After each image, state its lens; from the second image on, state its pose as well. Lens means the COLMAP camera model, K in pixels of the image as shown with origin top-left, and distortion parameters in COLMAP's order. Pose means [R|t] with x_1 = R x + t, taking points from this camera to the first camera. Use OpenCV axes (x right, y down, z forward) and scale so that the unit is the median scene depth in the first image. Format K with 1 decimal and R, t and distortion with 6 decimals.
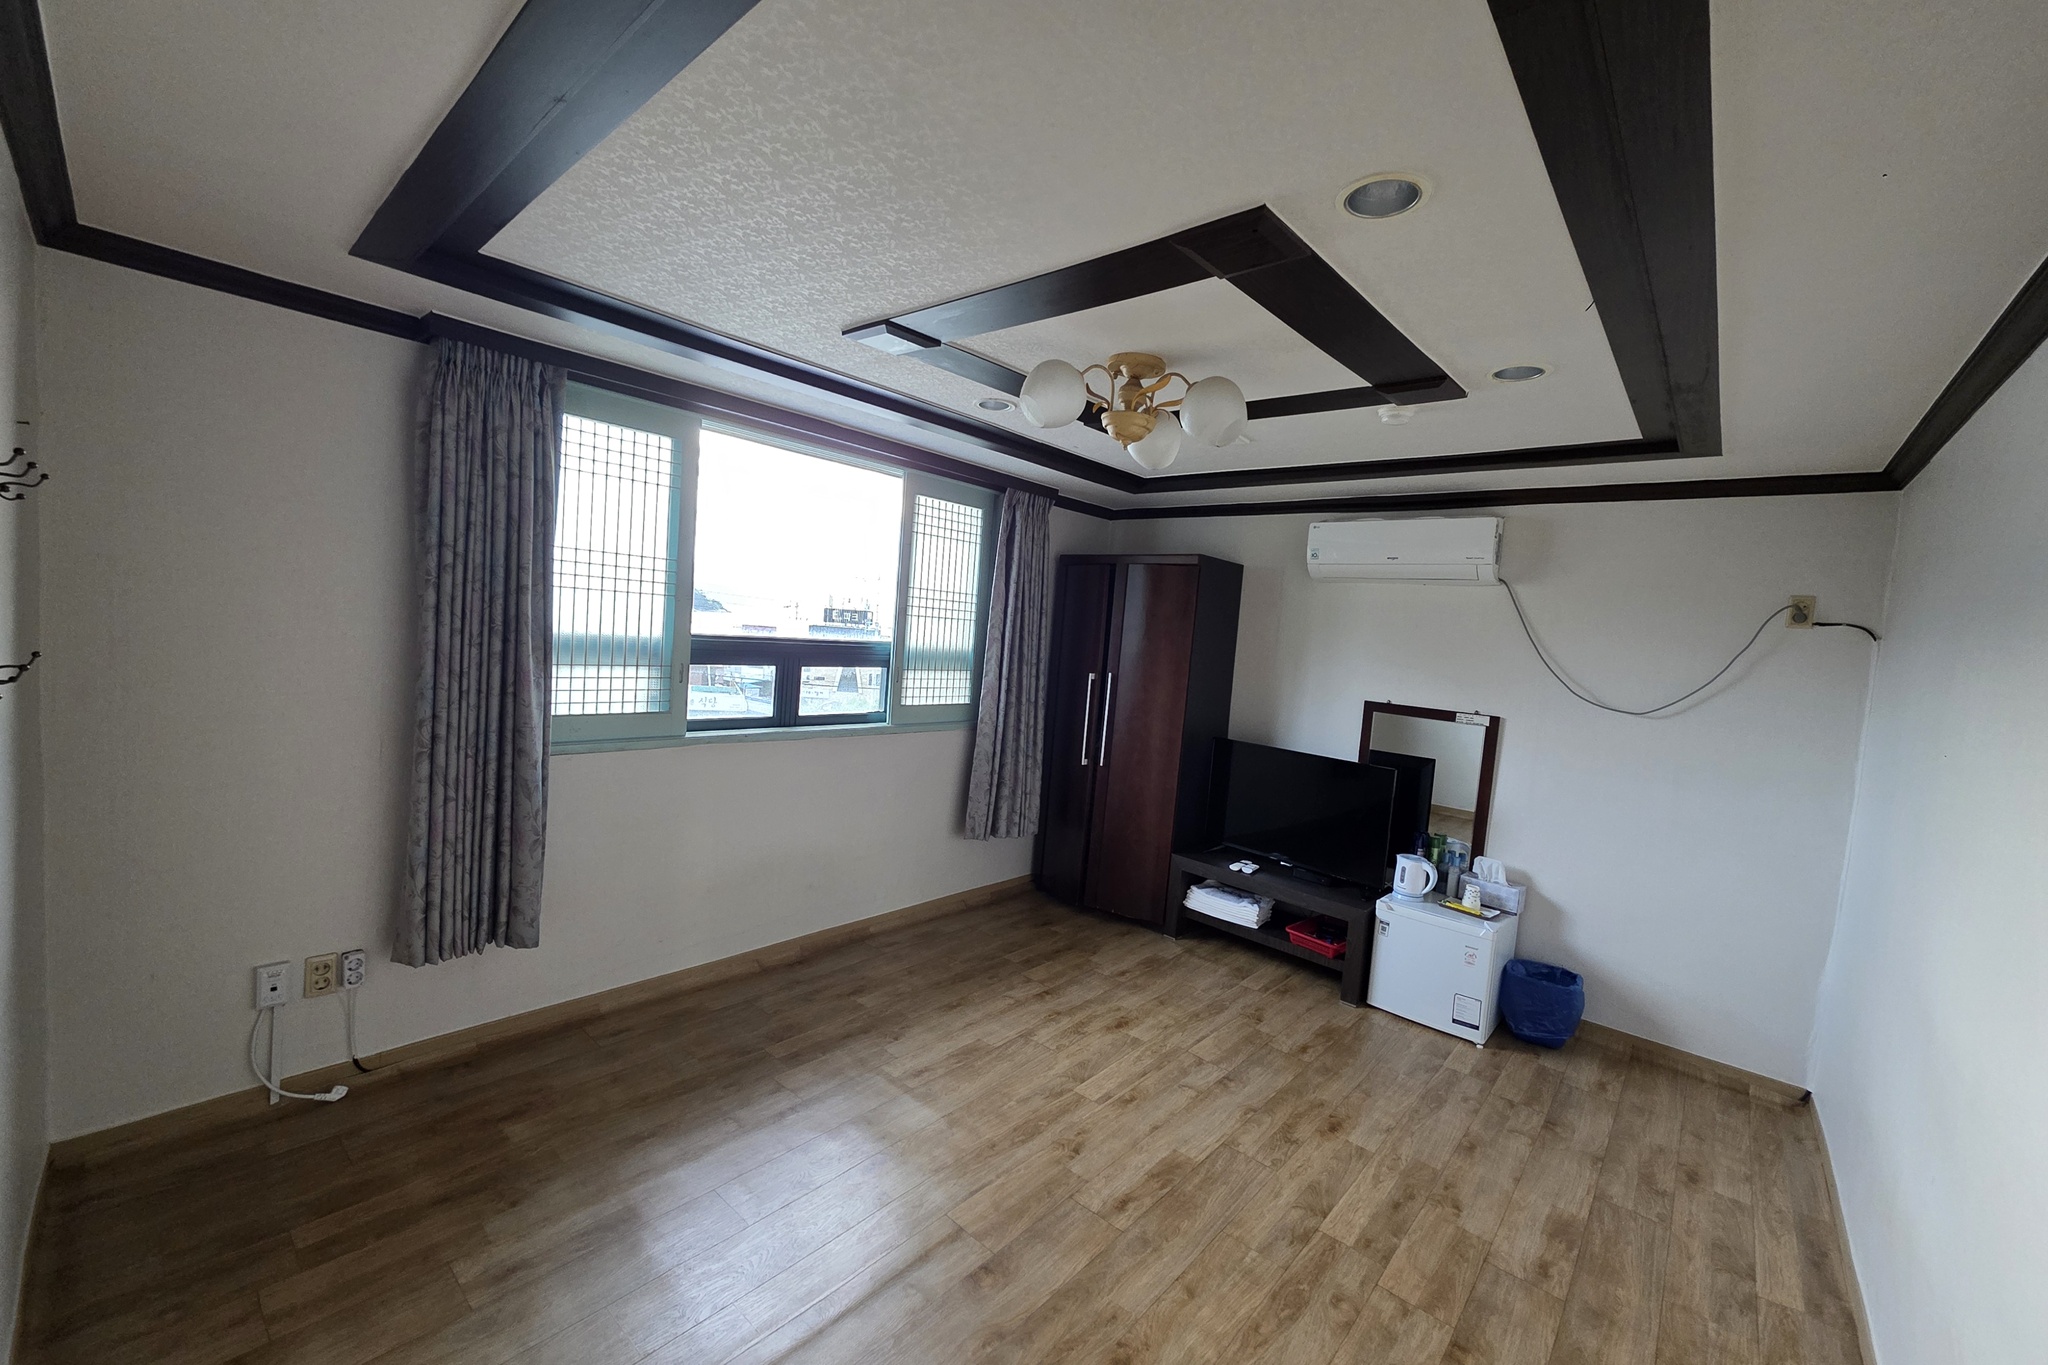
lens RADIAL K [[794.3, 0, 1024.0], [0, 794.3, 682.5], [0, 0, 1]] dist [-0.000441, -0.000051]
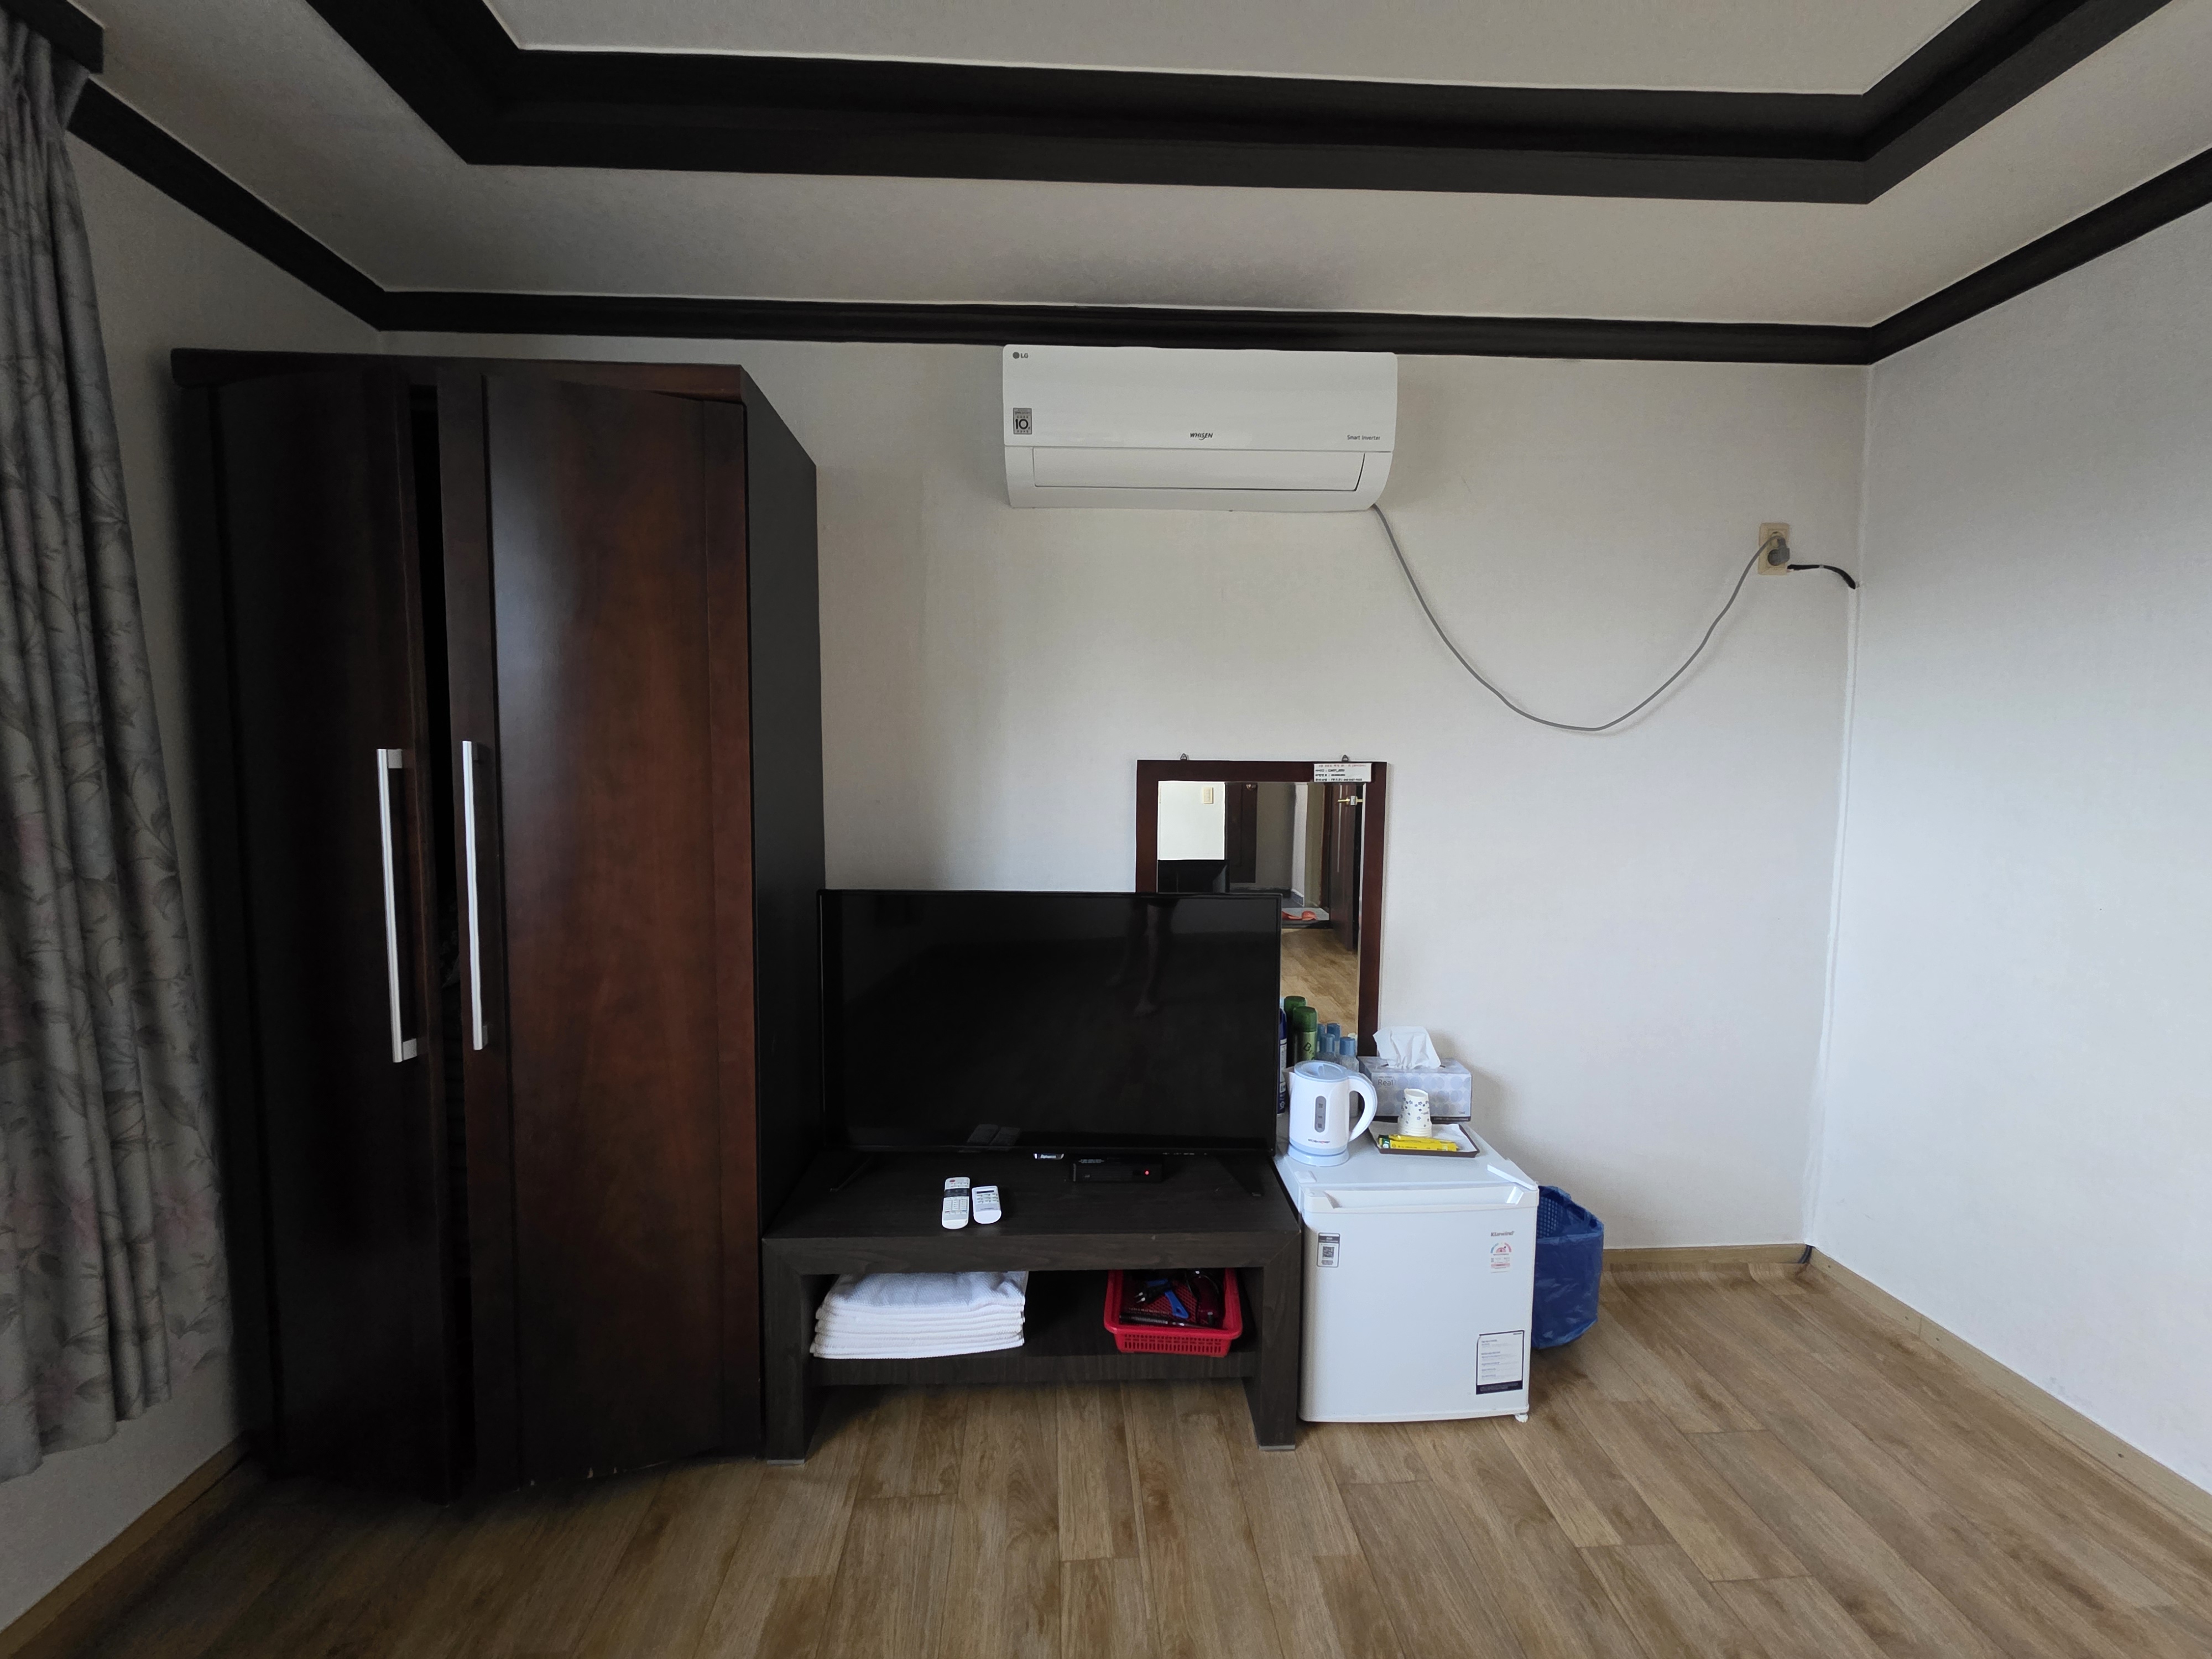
lens RADIAL K [[862.4, 0, 1106.0], [0, 862.4, 829.5], [0, 0, 1]] dist [-0.001027, -0.000382]
pose [[0.701102, -0.127728, 0.701528, 0.049293], [0.098439, 0.991743, 0.082189, 0.019798], [-0.706233, 0.011434, 0.707887, 0.651382]]
